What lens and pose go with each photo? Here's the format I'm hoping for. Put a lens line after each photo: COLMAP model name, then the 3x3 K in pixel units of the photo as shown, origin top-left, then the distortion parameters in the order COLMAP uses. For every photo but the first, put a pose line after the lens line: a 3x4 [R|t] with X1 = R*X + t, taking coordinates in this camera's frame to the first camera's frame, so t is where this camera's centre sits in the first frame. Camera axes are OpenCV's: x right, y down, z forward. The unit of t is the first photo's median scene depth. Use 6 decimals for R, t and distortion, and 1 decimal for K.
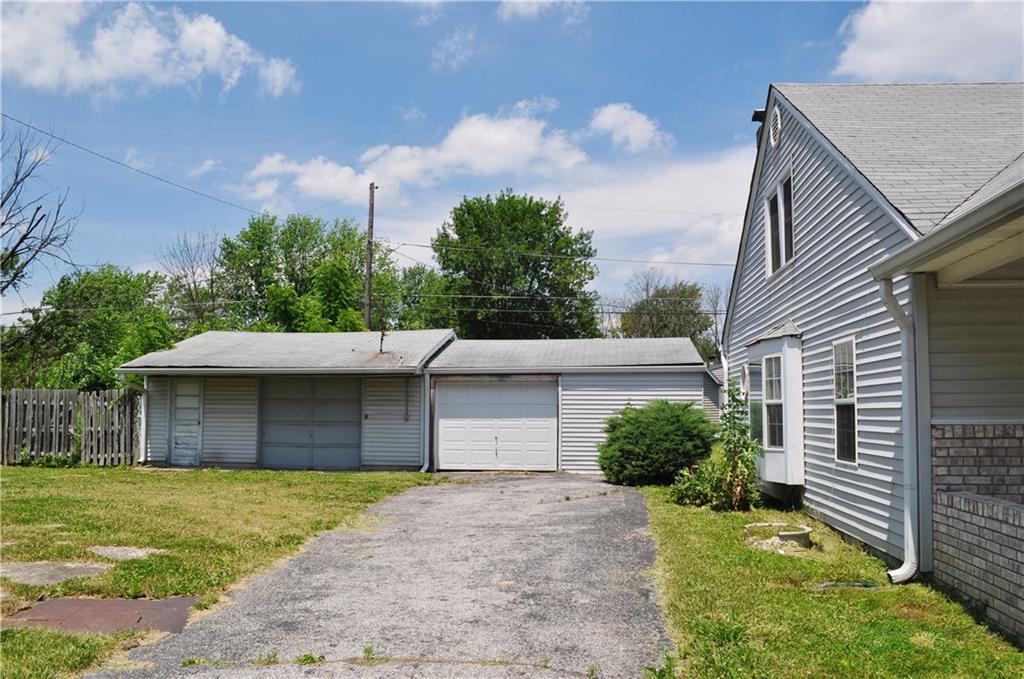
lens RADIAL K [[814.0, 0, 512.8], [0, 814.0, 341.3], [0, 0, 1]] dist [0.009112, -0.003073]
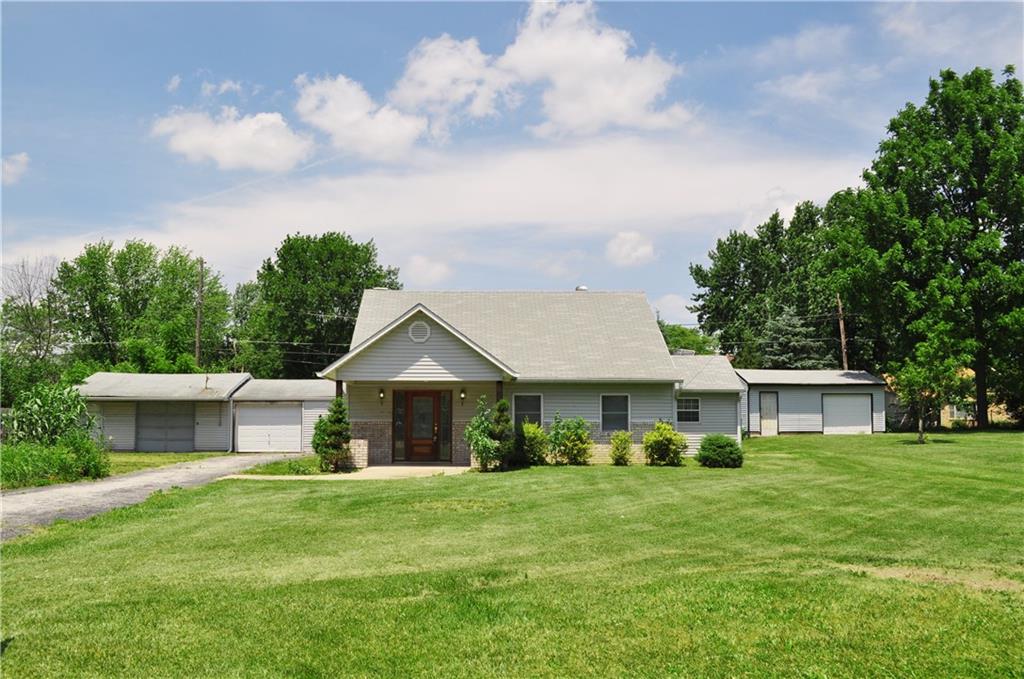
lens RADIAL K [[974.6, 0, 511.8], [0, 974.6, 339.8], [0, 0, 1]] dist [-0.006700, 0.000000]
pose [[0.990987, 0.006866, 0.133781, 0.152735], [-0.006493, 0.999974, -0.003227, -0.063359], [-0.133799, 0.002330, 0.991006, -0.841167]]
